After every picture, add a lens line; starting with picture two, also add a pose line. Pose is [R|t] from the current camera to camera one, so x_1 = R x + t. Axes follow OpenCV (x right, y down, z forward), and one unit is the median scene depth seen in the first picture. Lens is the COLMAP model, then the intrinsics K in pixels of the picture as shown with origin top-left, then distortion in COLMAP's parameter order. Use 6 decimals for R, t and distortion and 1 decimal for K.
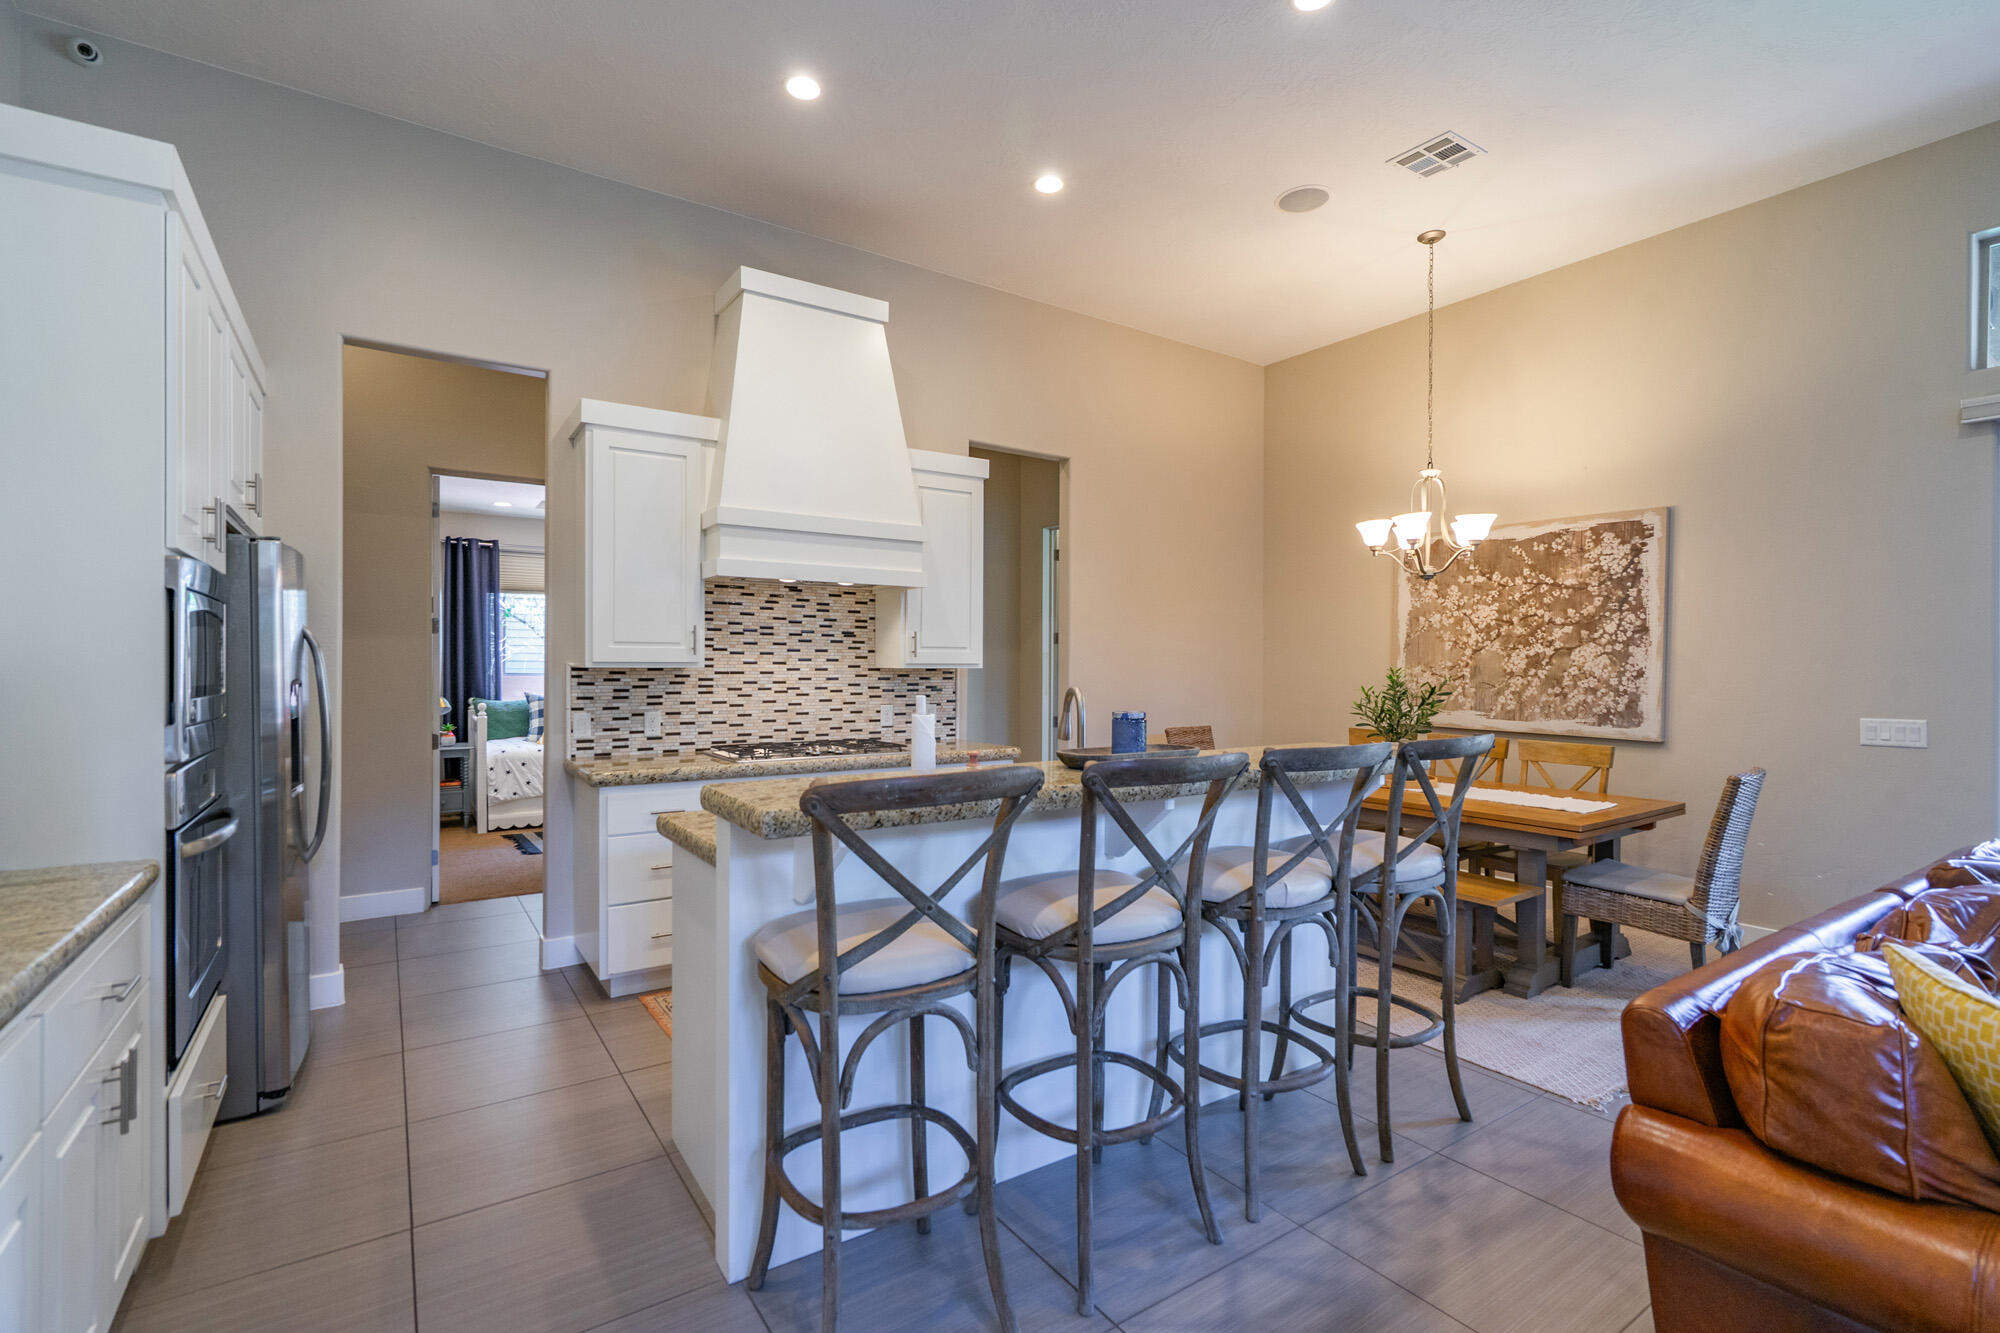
lens RADIAL K [[930.2, 0, 992.7], [0, 930.2, 666.2], [0, 0, 1]] dist [-0.002775, 0.002071]
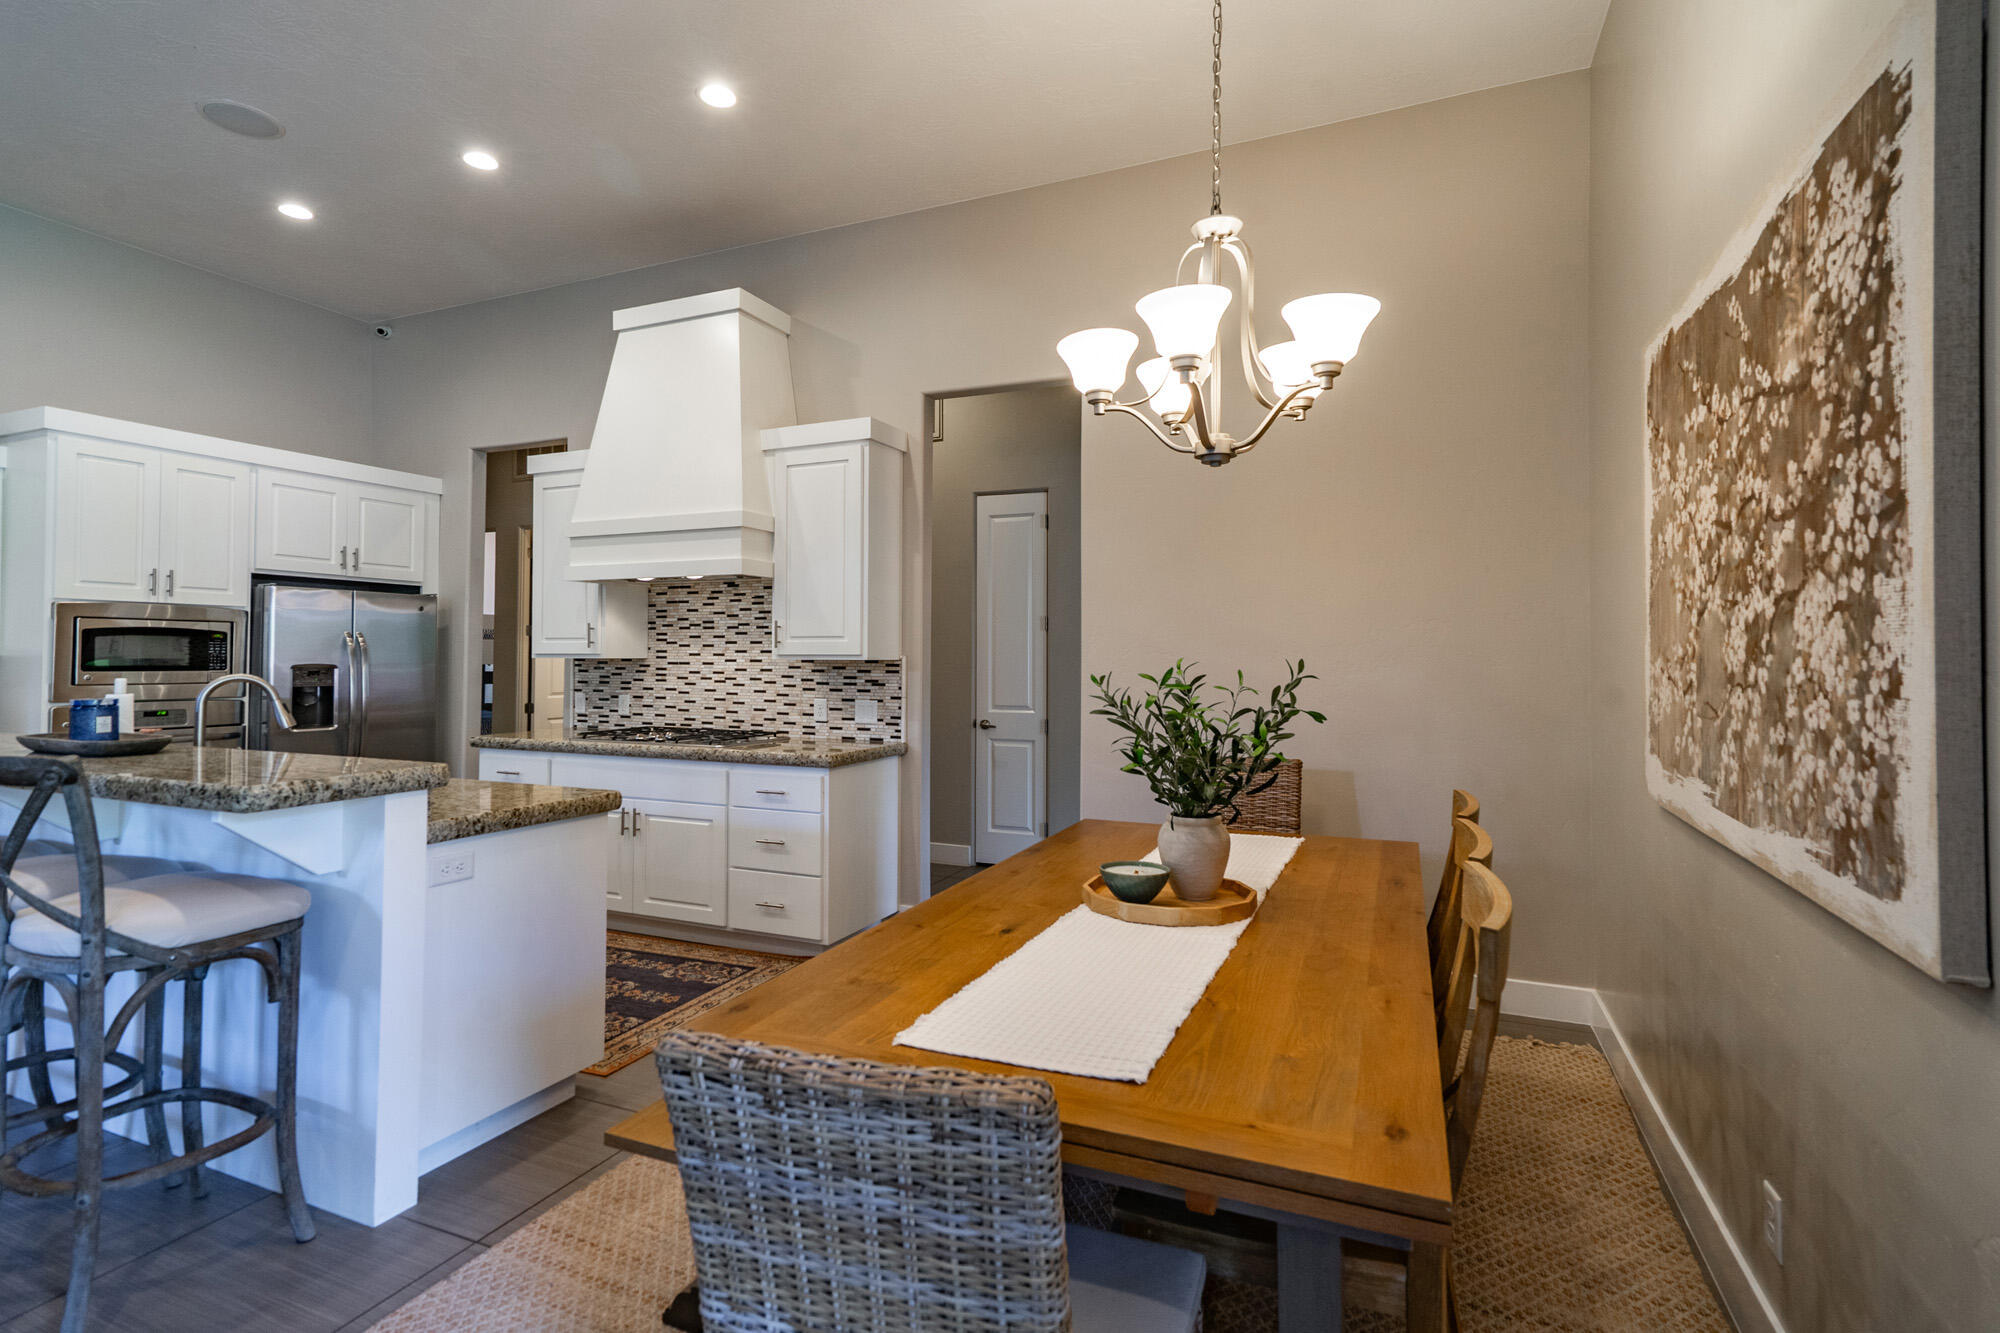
lens RADIAL K [[930.2, 0, 975.4], [0, 930.2, 639.5], [0, 0, 1]] dist [-0.002775, 0.002071]
pose [[0.509291, -0.018734, -0.860390, 0.822987], [-0.004316, 0.999695, -0.024322, 0.003873], [0.860583, 0.016100, 0.509055, 0.694058]]
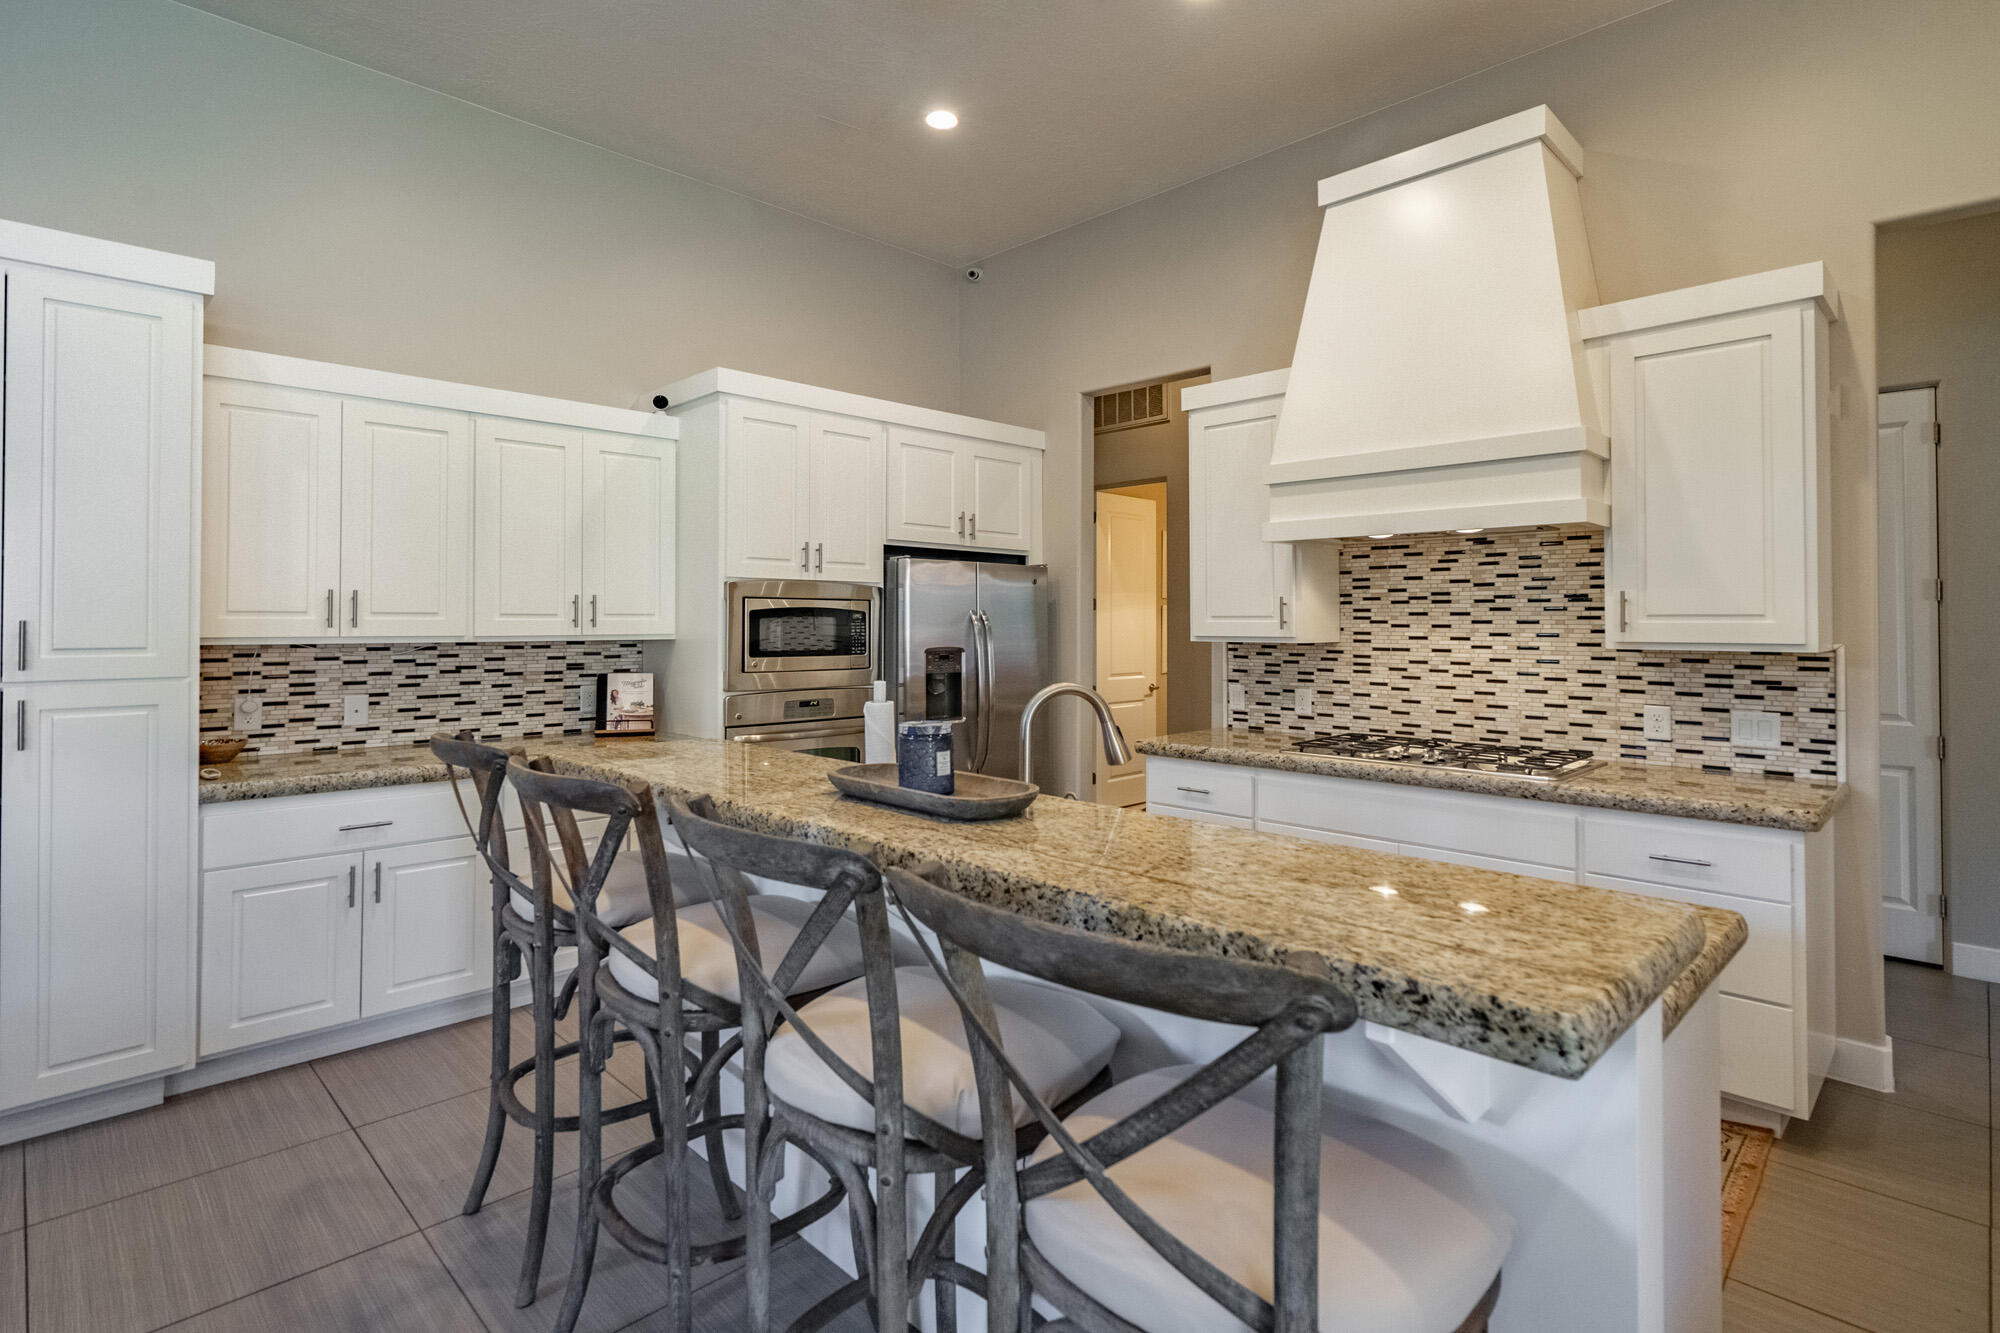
lens RADIAL K [[930.2, 0, 1029.0], [0, 930.2, 608.8], [0, 0, 1]] dist [-0.002775, 0.002071]
pose [[0.211184, -0.017344, -0.977292, 0.441499], [-0.003785, 0.999821, -0.018562, -0.012202], [0.977439, 0.007619, 0.211081, 0.475838]]
